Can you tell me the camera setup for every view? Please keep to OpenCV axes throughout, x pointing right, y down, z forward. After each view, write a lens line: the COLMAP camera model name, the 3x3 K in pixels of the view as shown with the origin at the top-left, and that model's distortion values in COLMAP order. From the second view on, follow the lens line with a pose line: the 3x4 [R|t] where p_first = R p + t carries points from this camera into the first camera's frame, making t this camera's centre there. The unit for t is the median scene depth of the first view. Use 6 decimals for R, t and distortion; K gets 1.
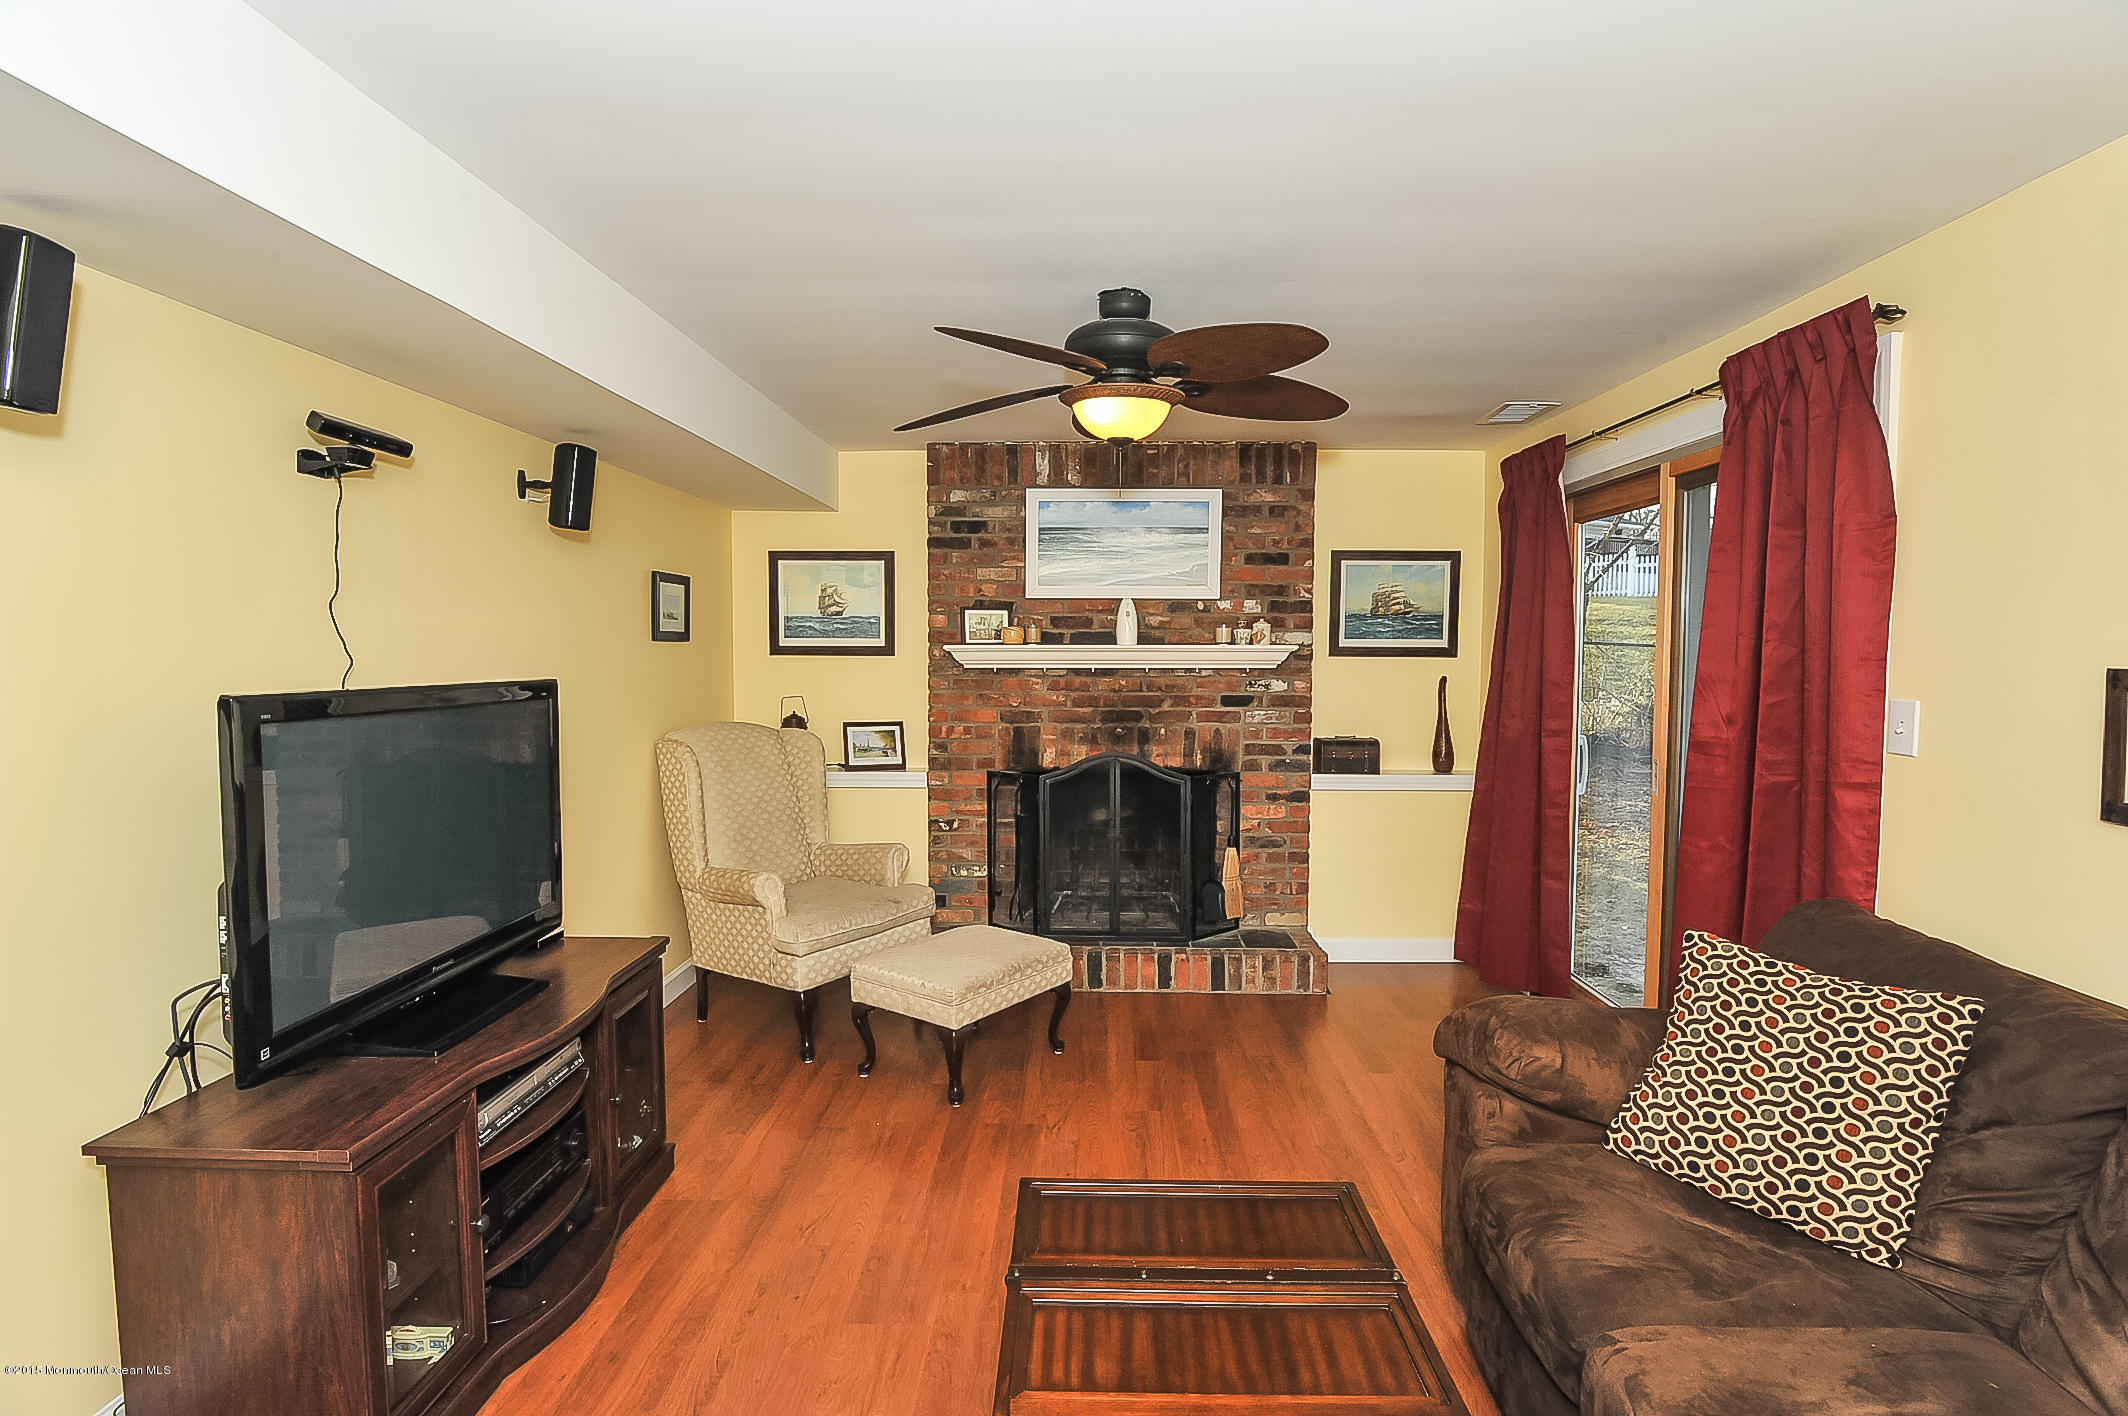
lens RADIAL K [[1039.8, 0, 1064.0], [0, 1039.8, 708.0], [0, 0, 1]] dist [-0.015840, 0.000199]
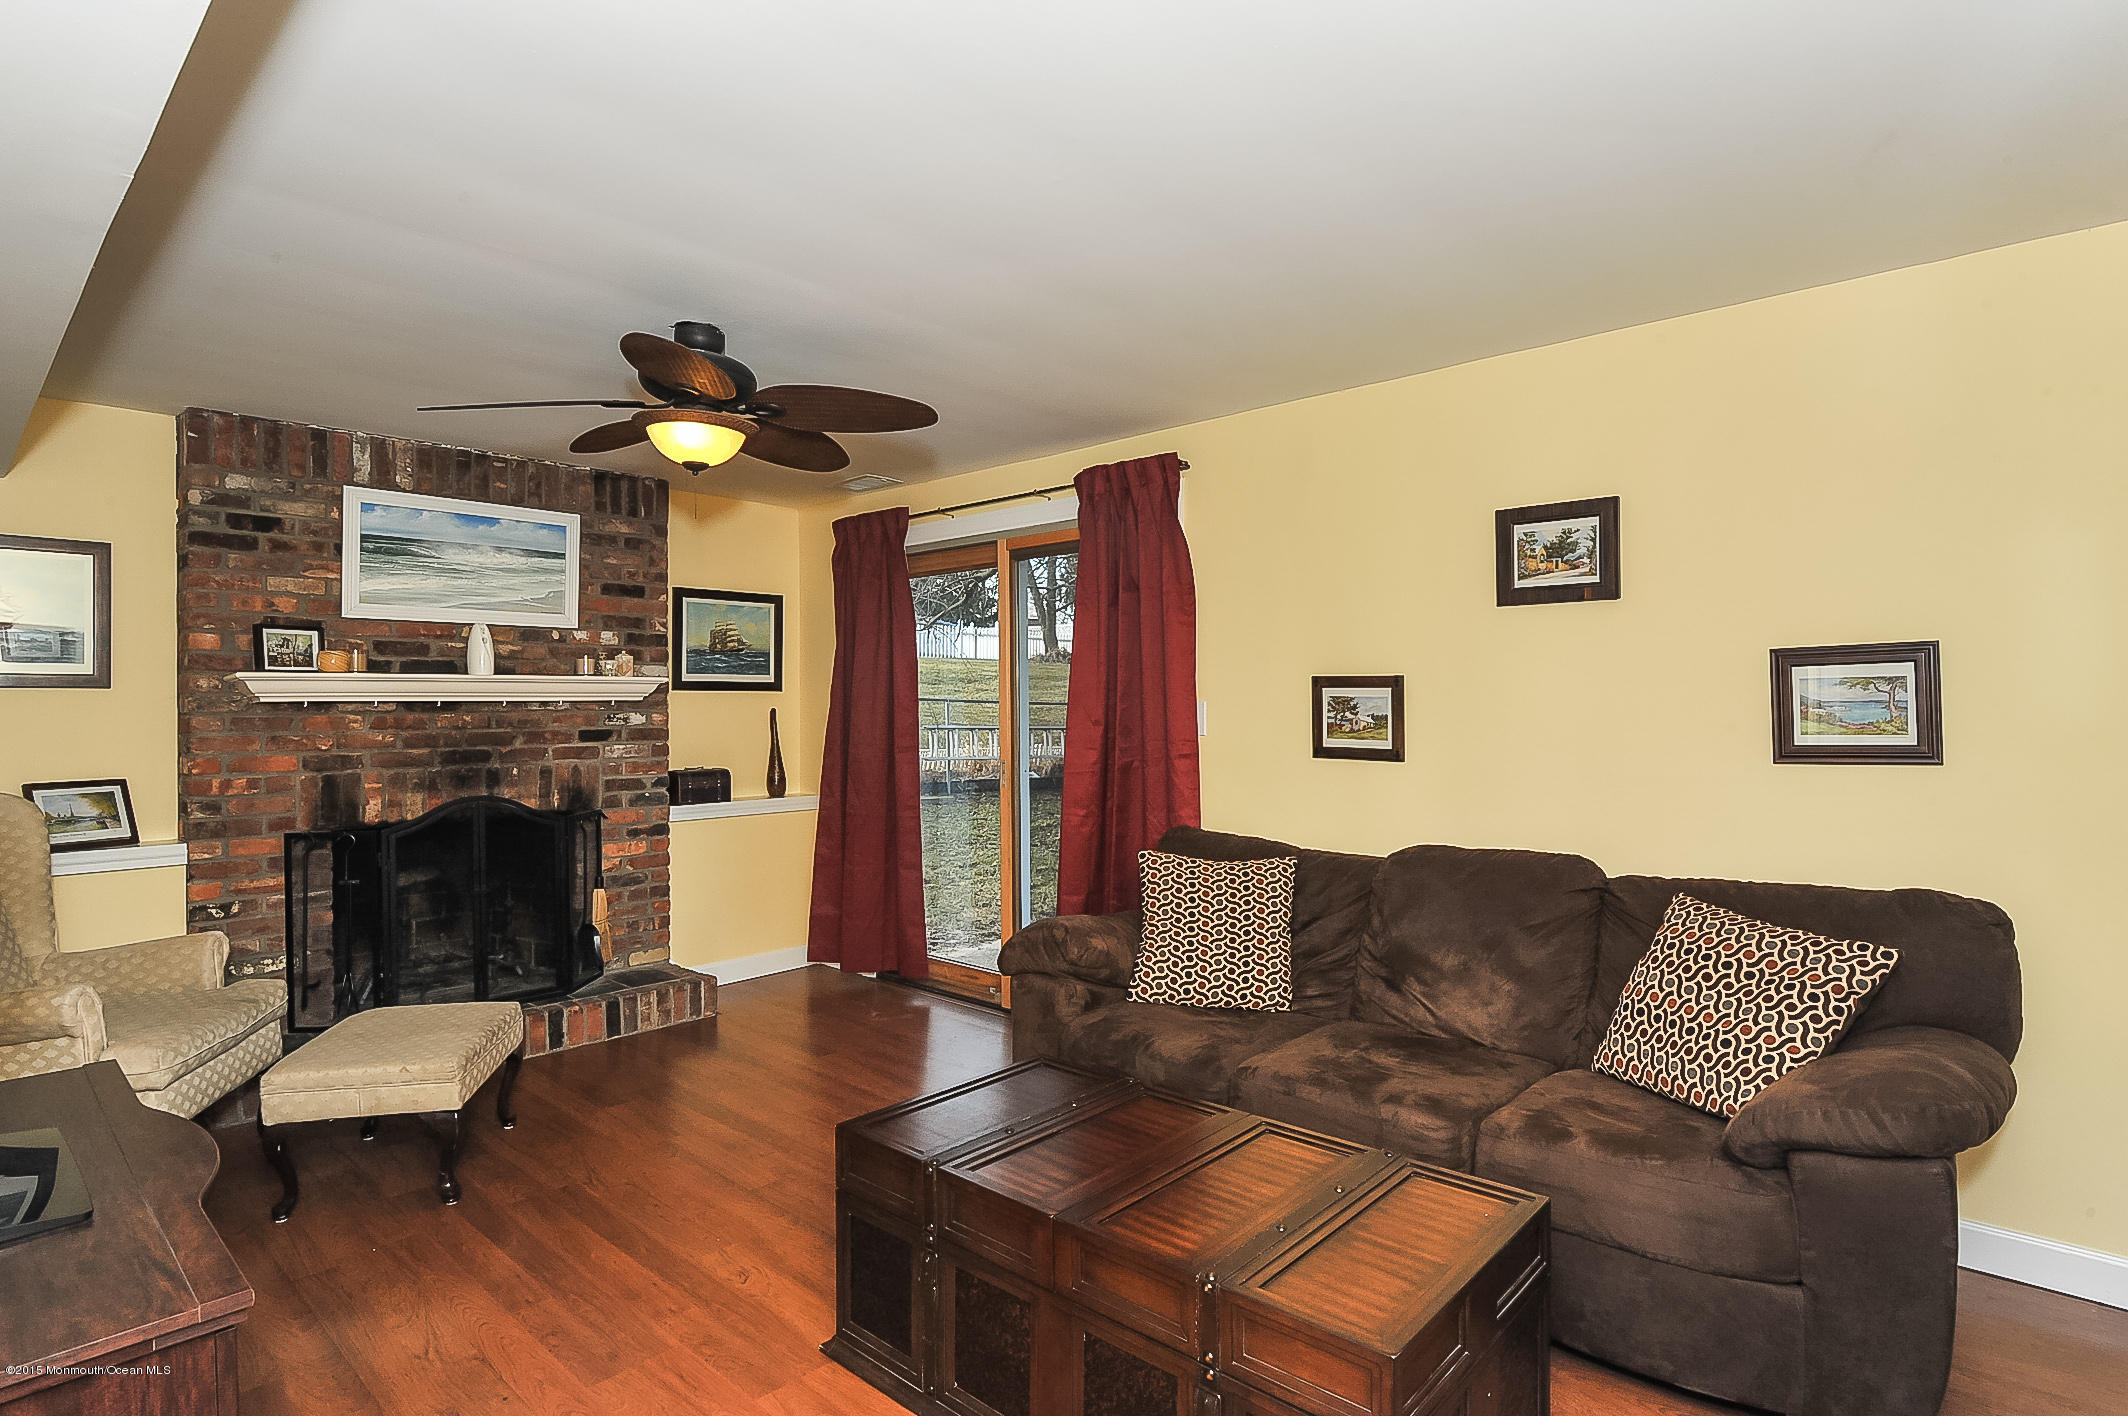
lens RADIAL K [[1096.2, 0, 1064.0], [0, 1096.2, 708.0], [0, 0, 1]] dist [-0.019380, 0.001097]
pose [[0.652148, -0.007696, 0.758053, -0.316408], [0.054275, 0.997856, -0.036563, 0.028274], [-0.756147, 0.064988, 0.651167, 0.015004]]
